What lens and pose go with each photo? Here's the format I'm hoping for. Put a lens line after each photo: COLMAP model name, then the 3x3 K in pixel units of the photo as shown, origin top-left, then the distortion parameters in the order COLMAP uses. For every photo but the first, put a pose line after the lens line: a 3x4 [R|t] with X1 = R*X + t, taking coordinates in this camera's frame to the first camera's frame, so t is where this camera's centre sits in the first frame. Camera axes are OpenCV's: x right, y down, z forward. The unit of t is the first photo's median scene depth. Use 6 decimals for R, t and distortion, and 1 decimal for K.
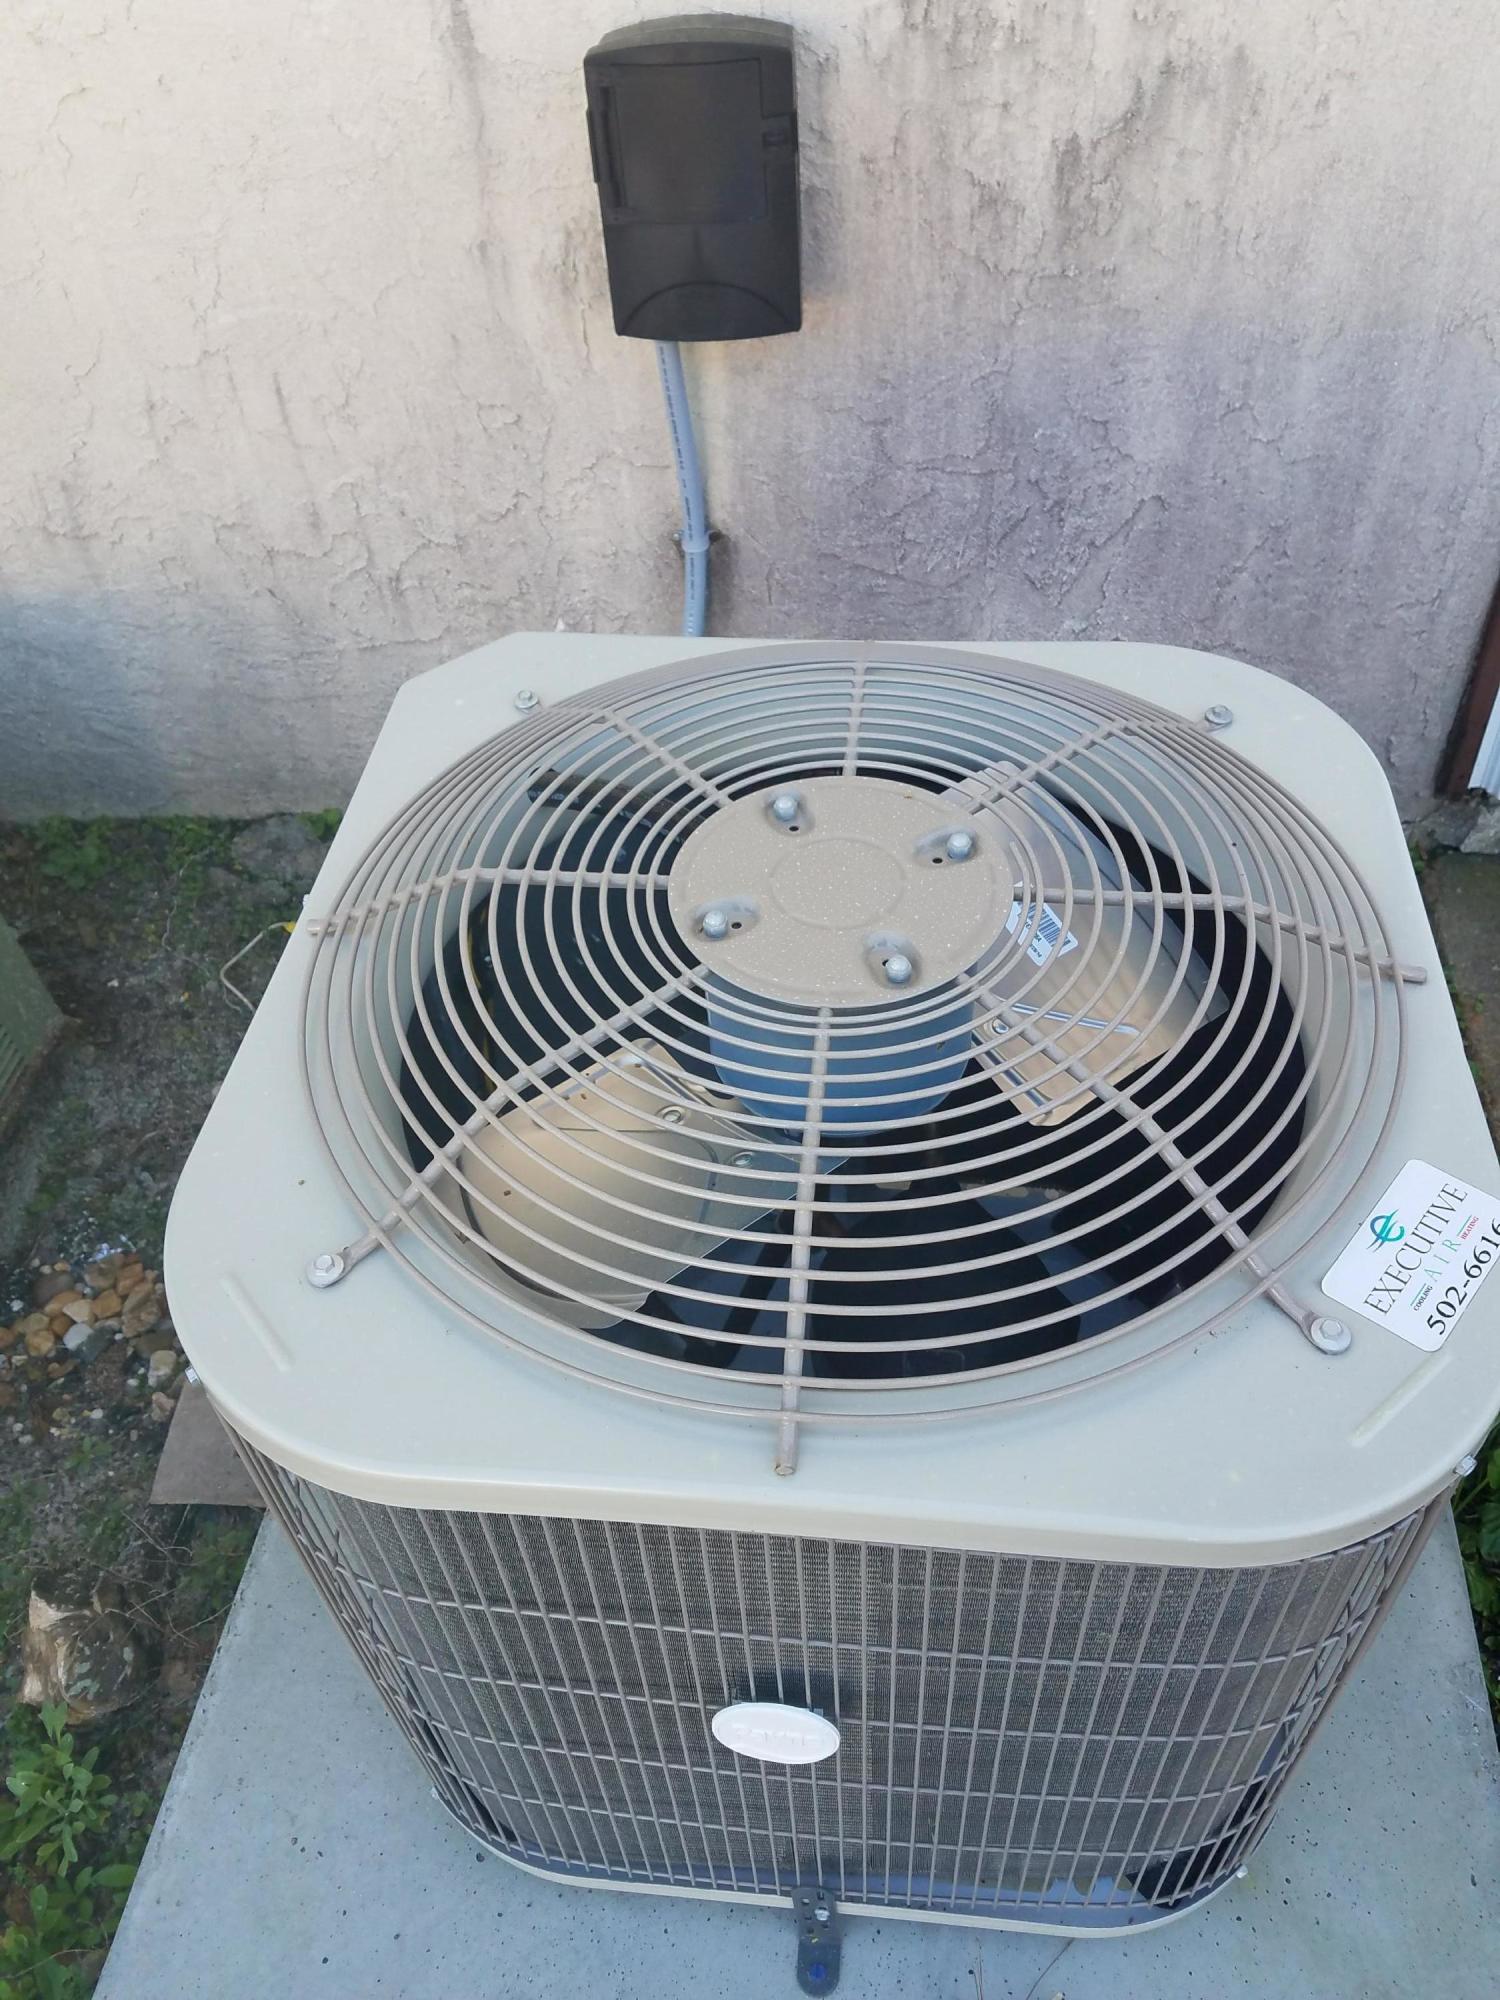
lens RADIAL K [[1475.4, 0, 750.0], [0, 1475.4, 1000.0], [0, 0, 1]] dist [0.246070, -0.429579]
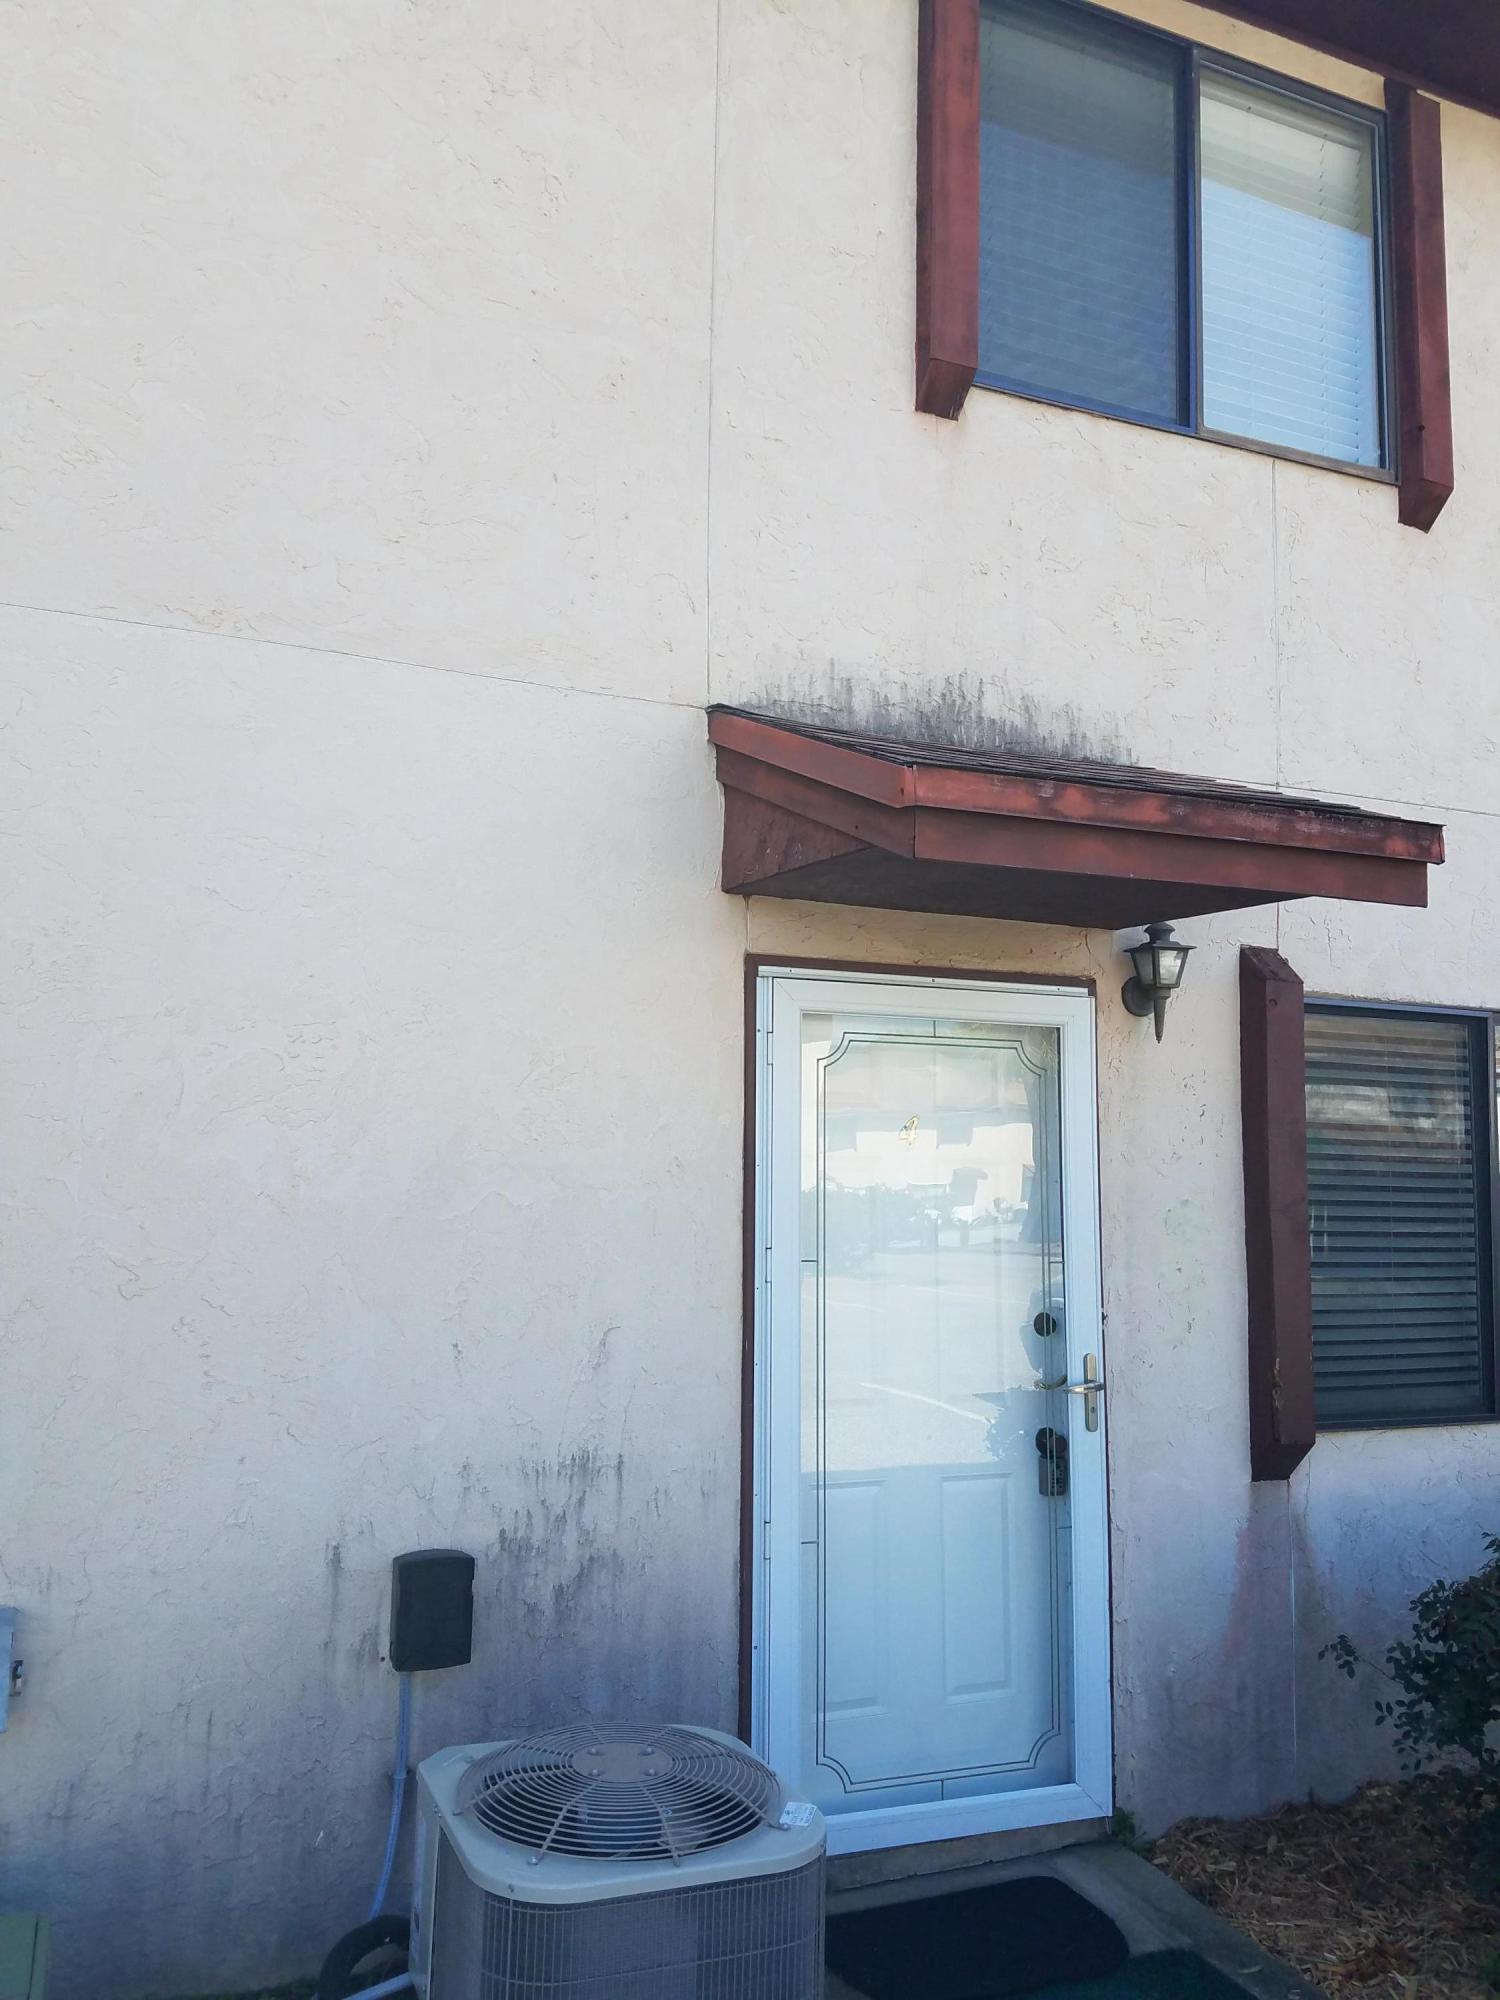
lens RADIAL K [[1475.4, 0, 750.0], [0, 1475.4, 1000.0], [0, 0, 1]] dist [0.246070, -0.429579]
pose [[0.865809, 0.134237, 0.482032, -0.836663], [0.308659, 0.614945, -0.725653, 0.769082], [-0.393833, 0.777060, 0.490992, -1.131244]]
